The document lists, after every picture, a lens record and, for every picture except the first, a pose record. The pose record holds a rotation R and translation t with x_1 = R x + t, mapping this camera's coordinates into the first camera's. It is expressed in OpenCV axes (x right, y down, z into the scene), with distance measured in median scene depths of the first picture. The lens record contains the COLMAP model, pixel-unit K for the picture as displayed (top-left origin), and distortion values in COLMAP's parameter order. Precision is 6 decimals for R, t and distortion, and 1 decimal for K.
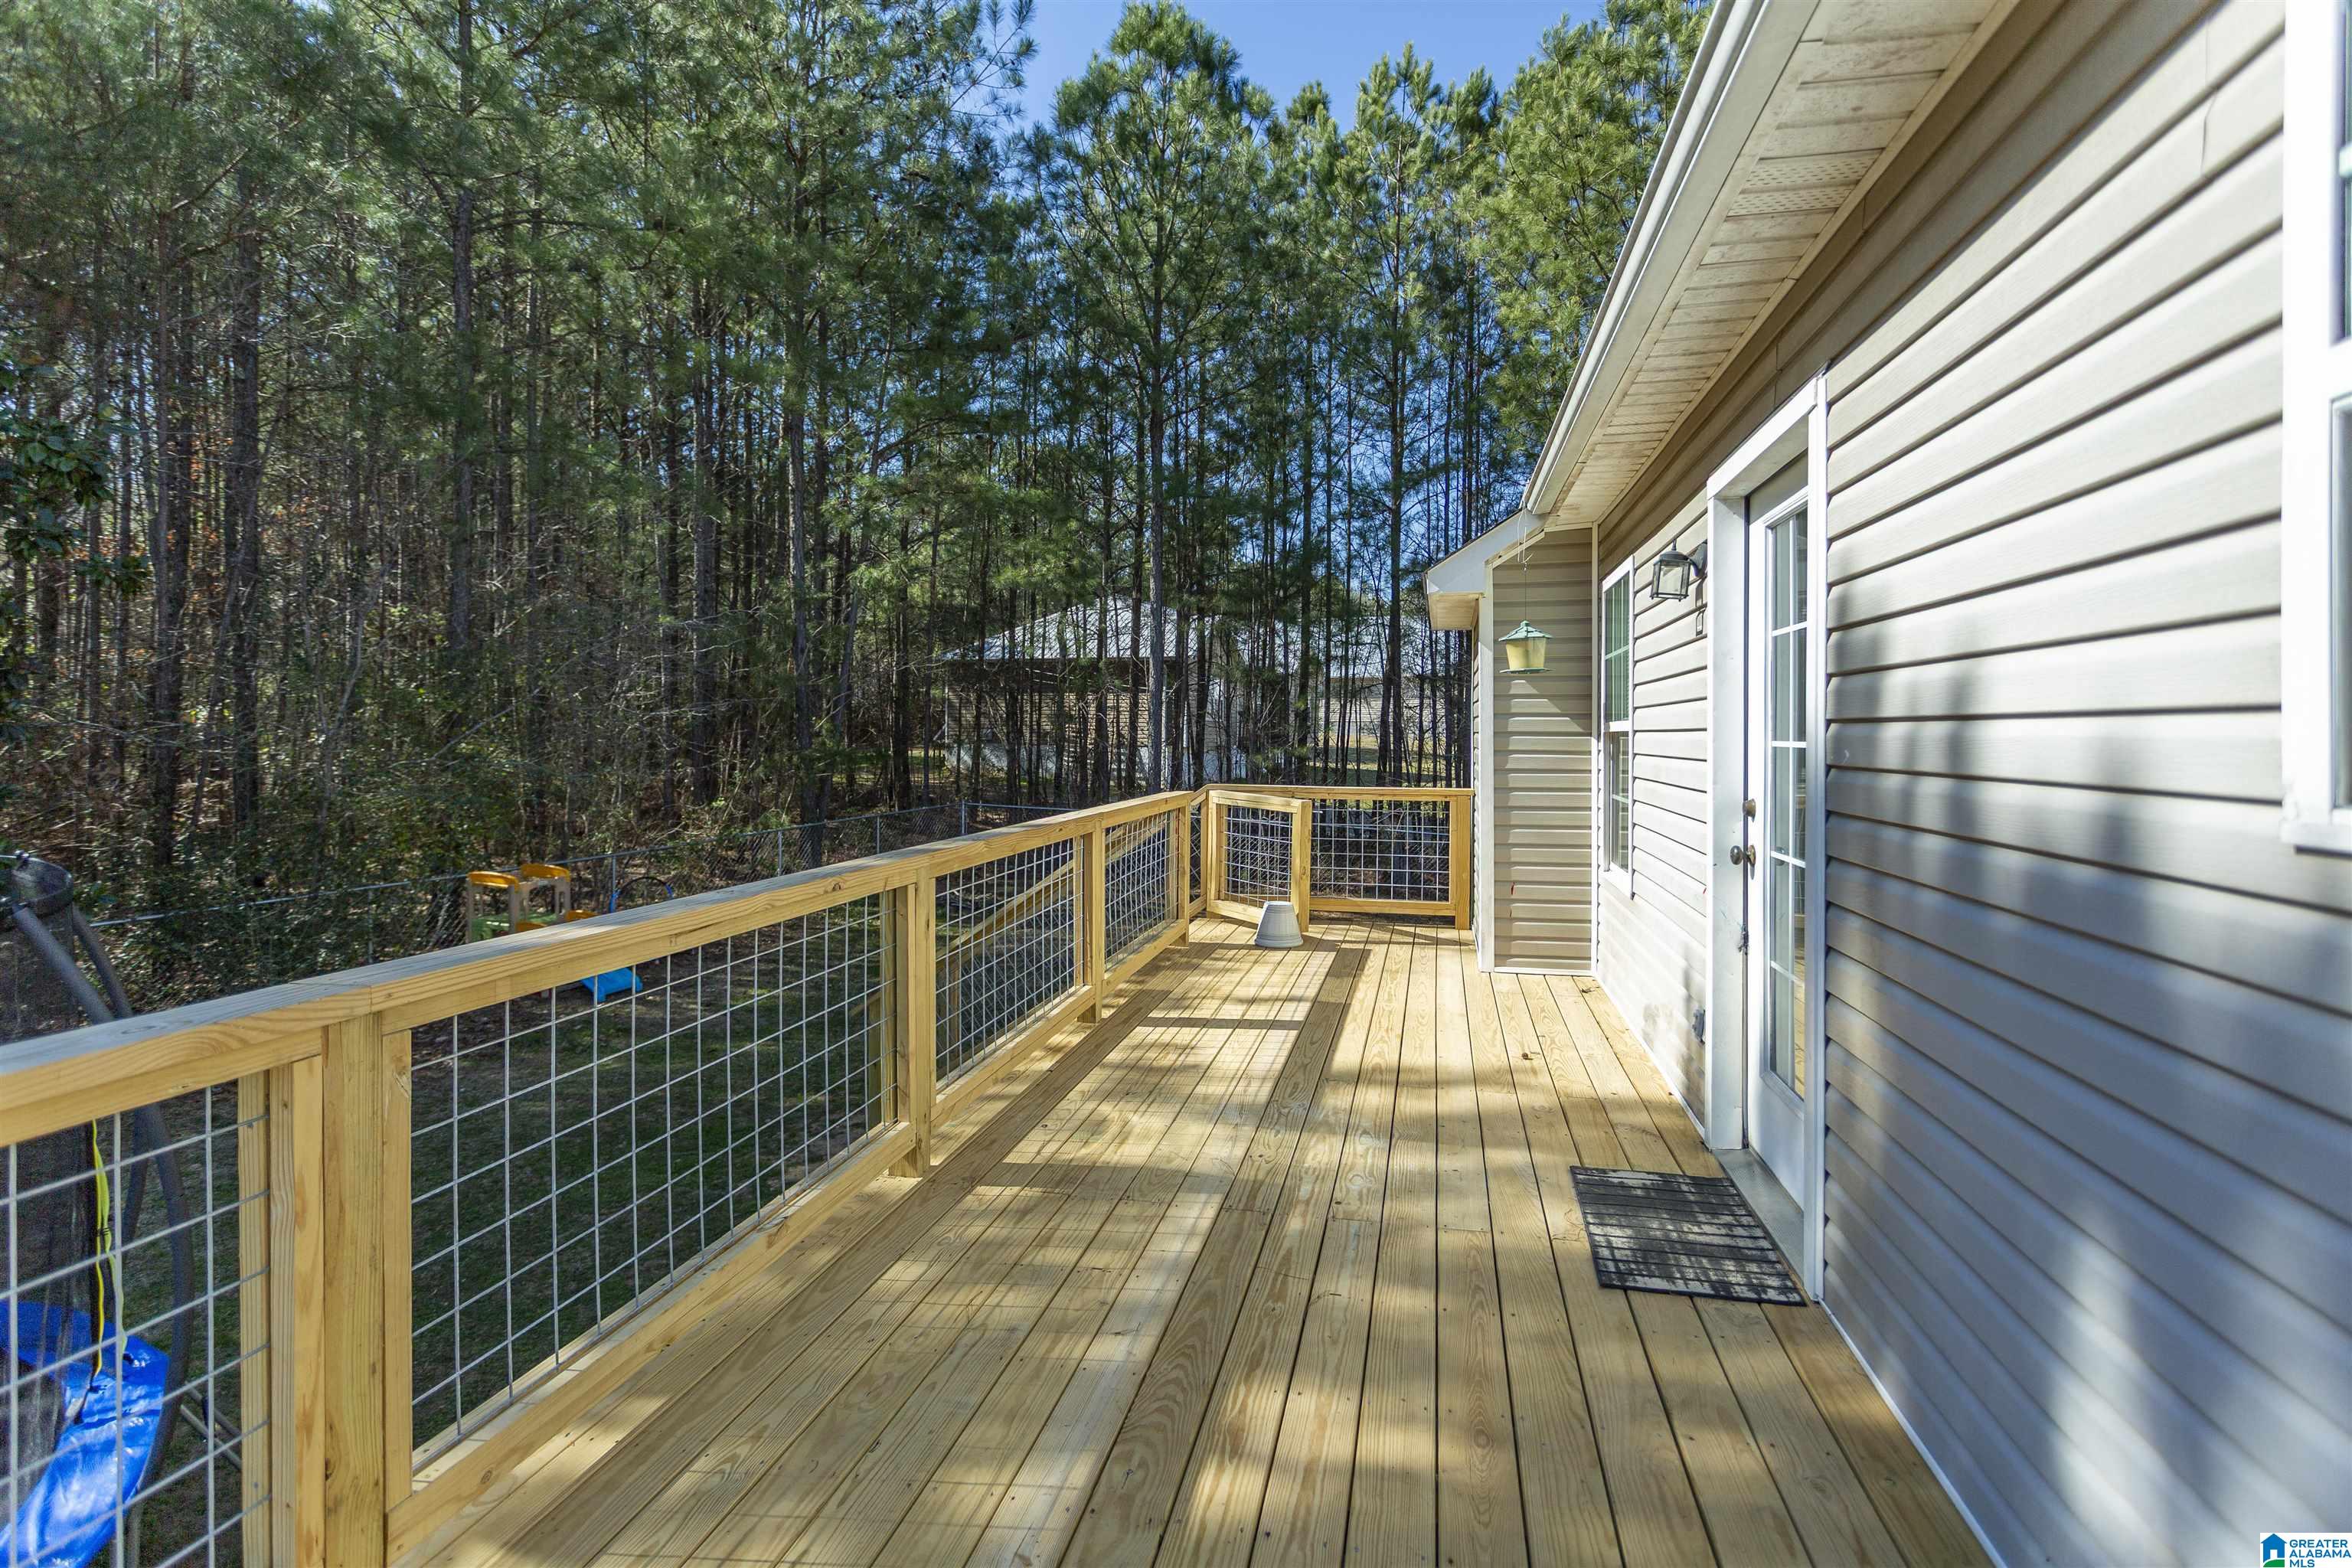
lens RADIAL K [[1113.1, 0, 1179.3], [0, 1113.1, 766.3], [0, 0, 1]] dist [0.000001, -0.000206]
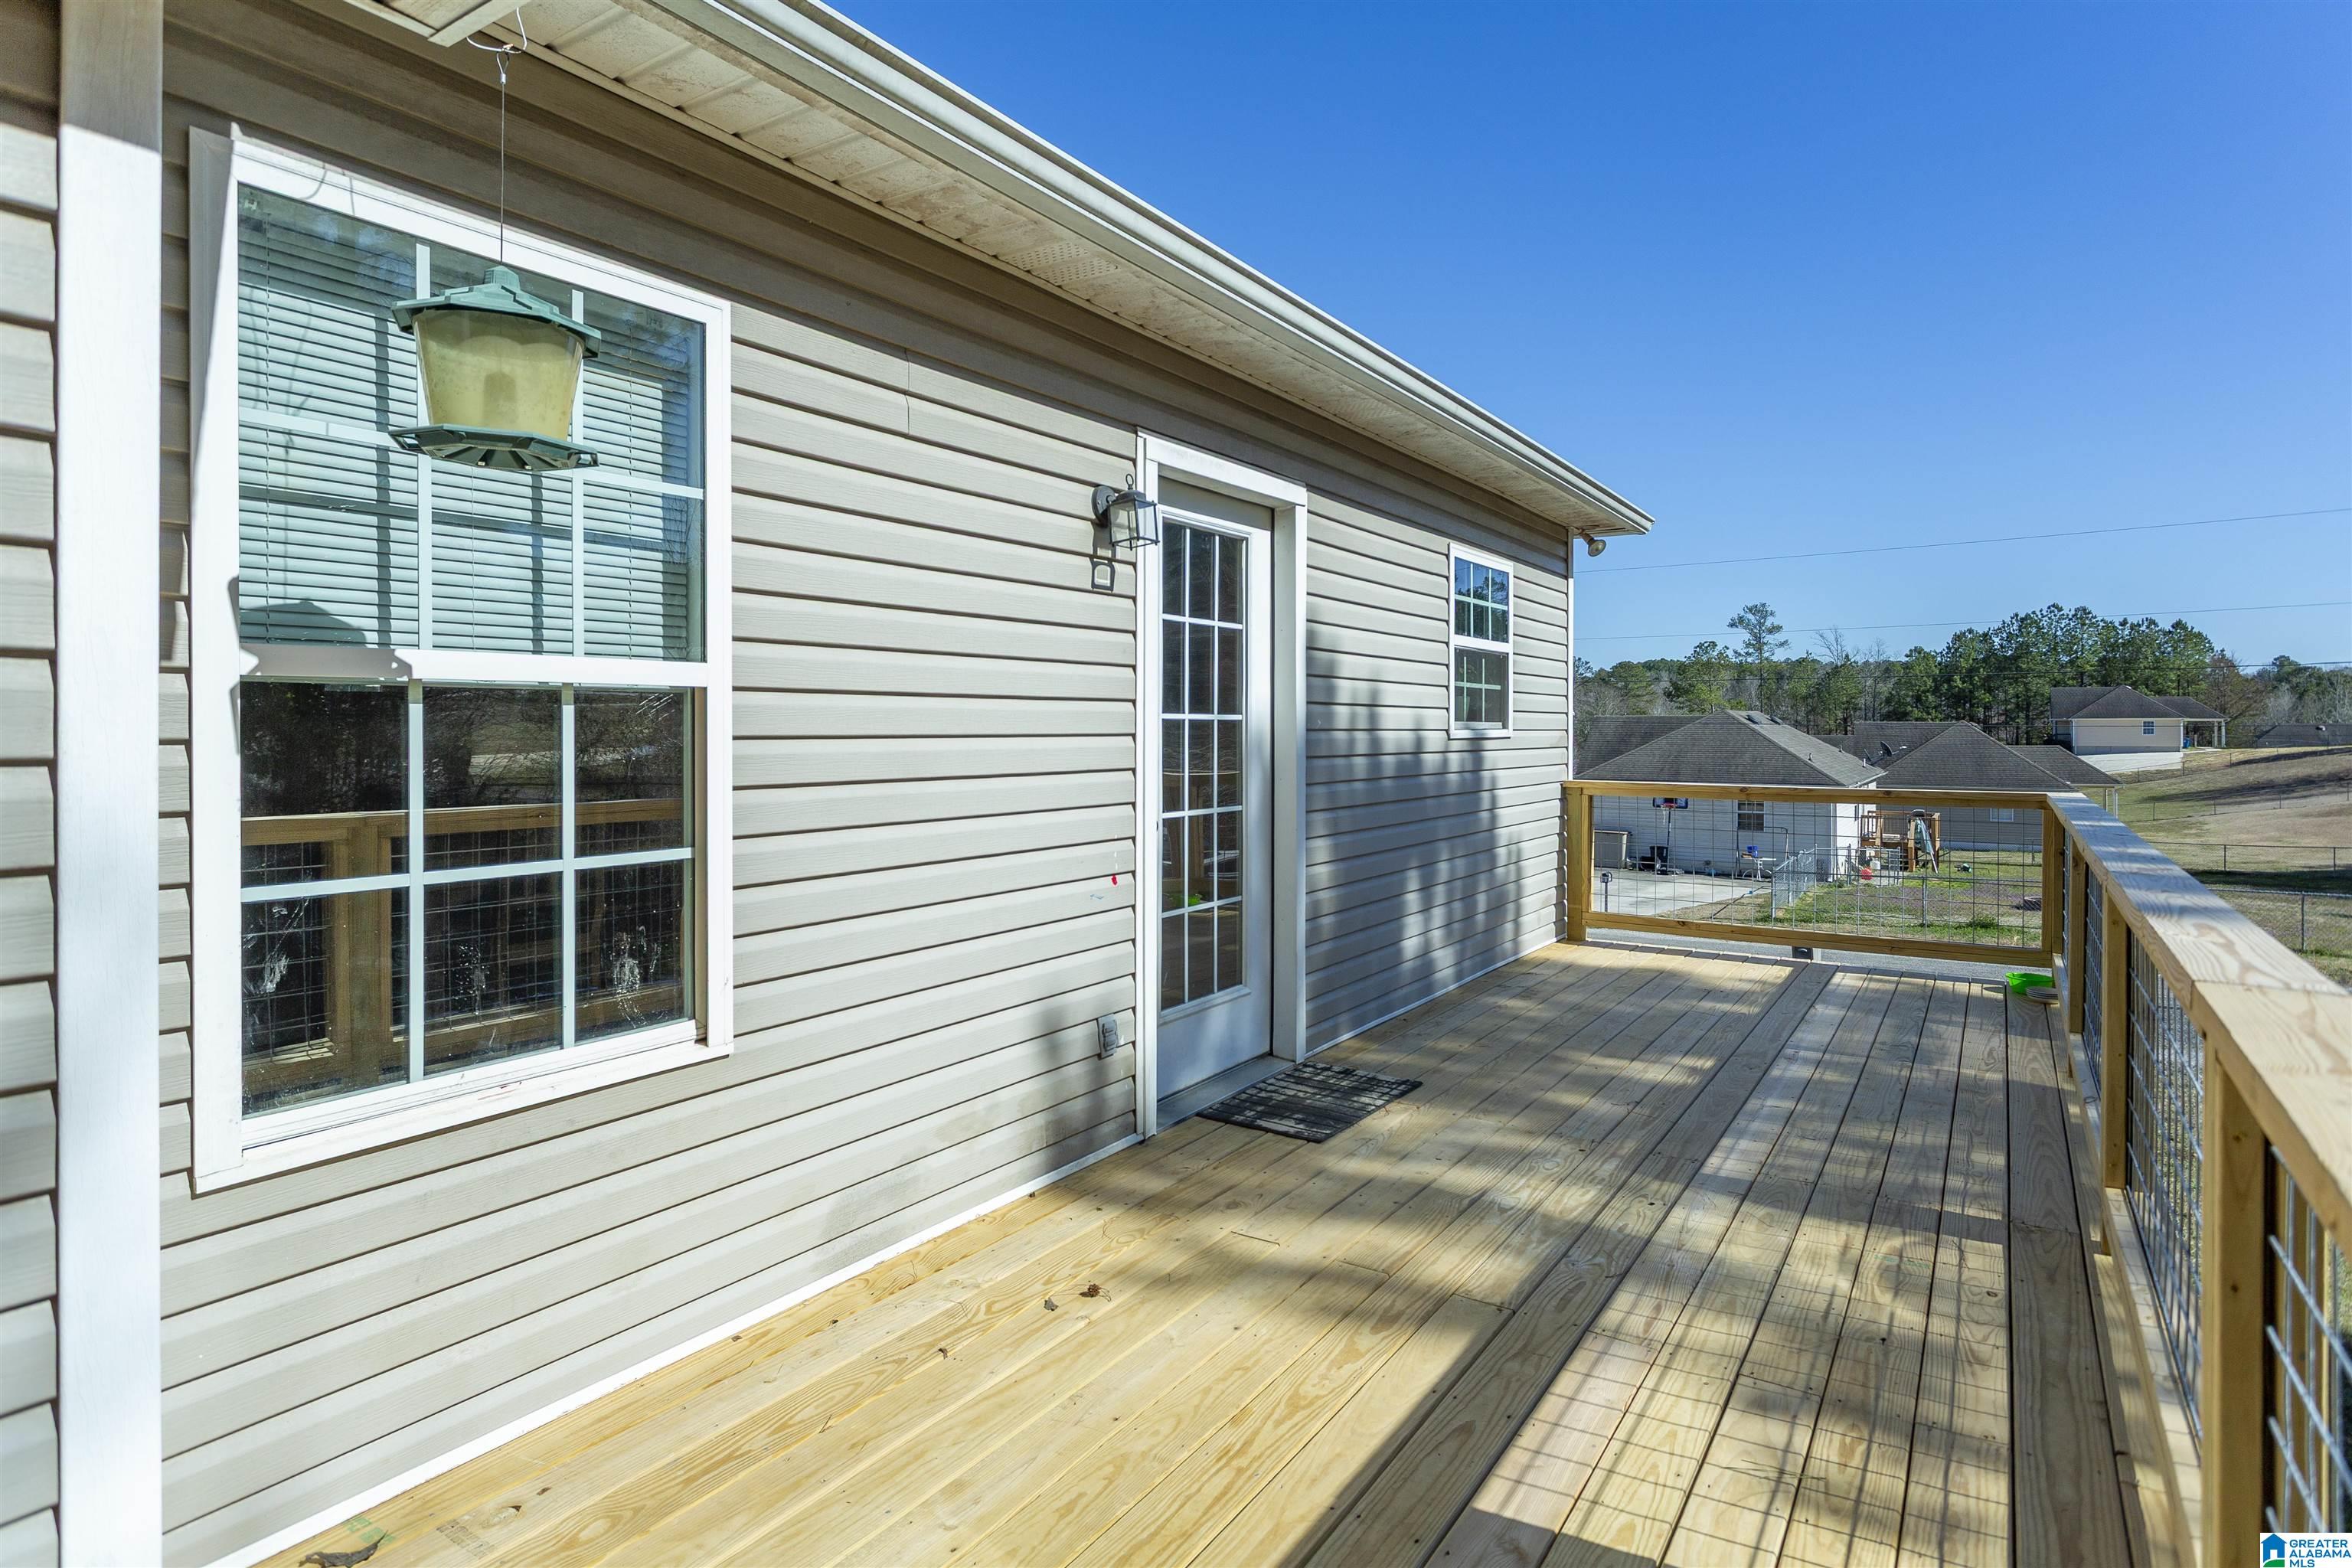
lens RADIAL K [[1276.7, 0, 1161.7], [0, 1276.7, 723.8], [0, 0, 1]] dist [-0.003060, -0.000595]
pose [[-0.935001, -0.004698, 0.354615, 0.084008], [0.004242, 0.999693, 0.024429, -0.042159], [-0.354621, 0.024345, -0.934693, 2.155274]]
